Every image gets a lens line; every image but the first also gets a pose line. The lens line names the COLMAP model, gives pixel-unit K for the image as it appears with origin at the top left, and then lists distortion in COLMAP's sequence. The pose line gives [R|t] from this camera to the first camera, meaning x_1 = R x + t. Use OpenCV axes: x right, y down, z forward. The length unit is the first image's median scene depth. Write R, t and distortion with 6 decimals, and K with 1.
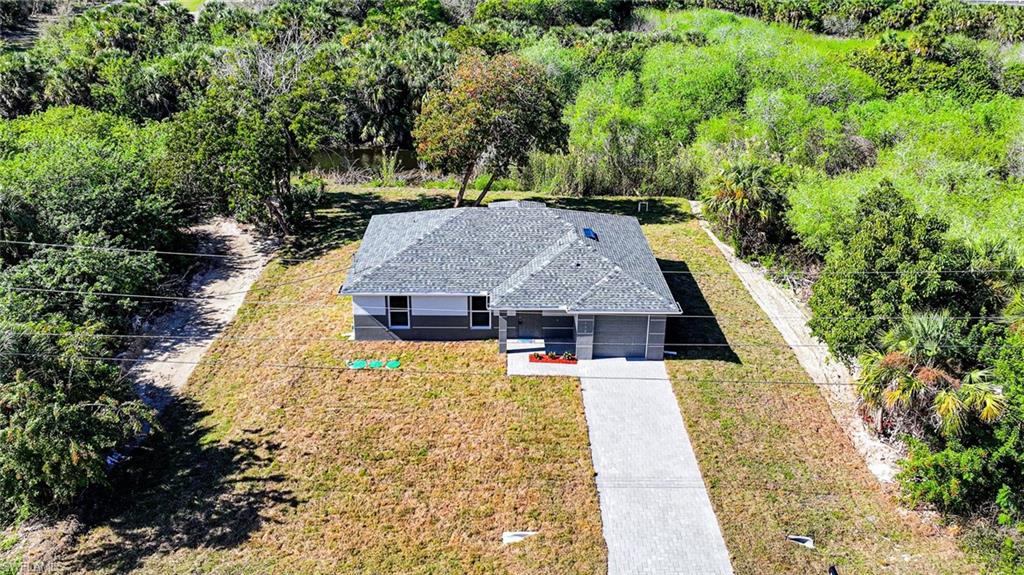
lens RADIAL K [[723.9, 0, 512.0], [0, 723.9, 287.5], [0, 0, 1]] dist [-0.002683, 0.035944]
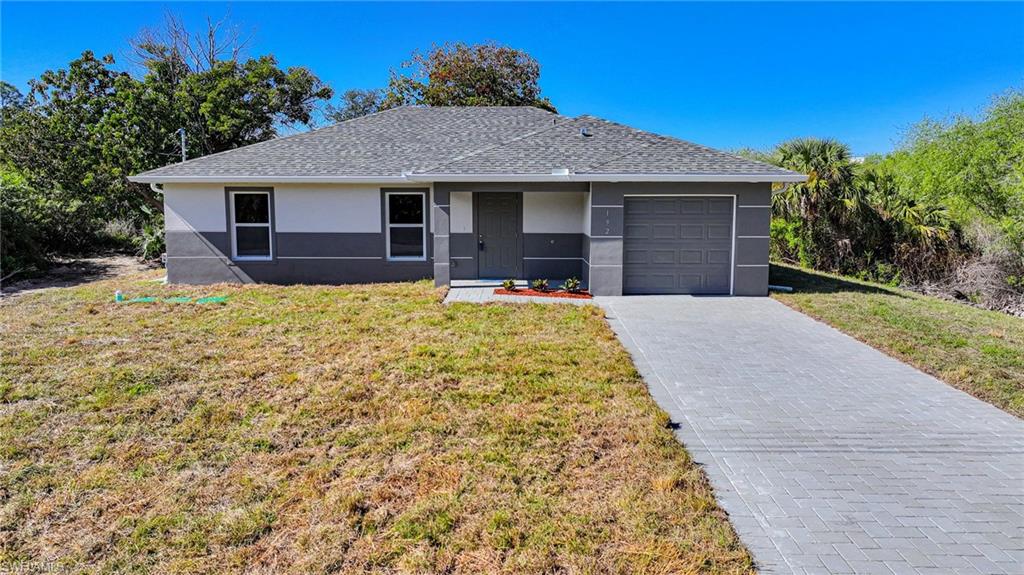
lens RADIAL K [[686.5, 0, 512.0], [0, 686.5, 287.5], [0, 0, 1]] dist [-0.001387, 0.000554]
pose [[0.999851, -0.009545, -0.014371, 0.041044], [0.005755, 0.969813, -0.243782, 0.202155], [0.016264, 0.243663, 0.969724, 0.533738]]
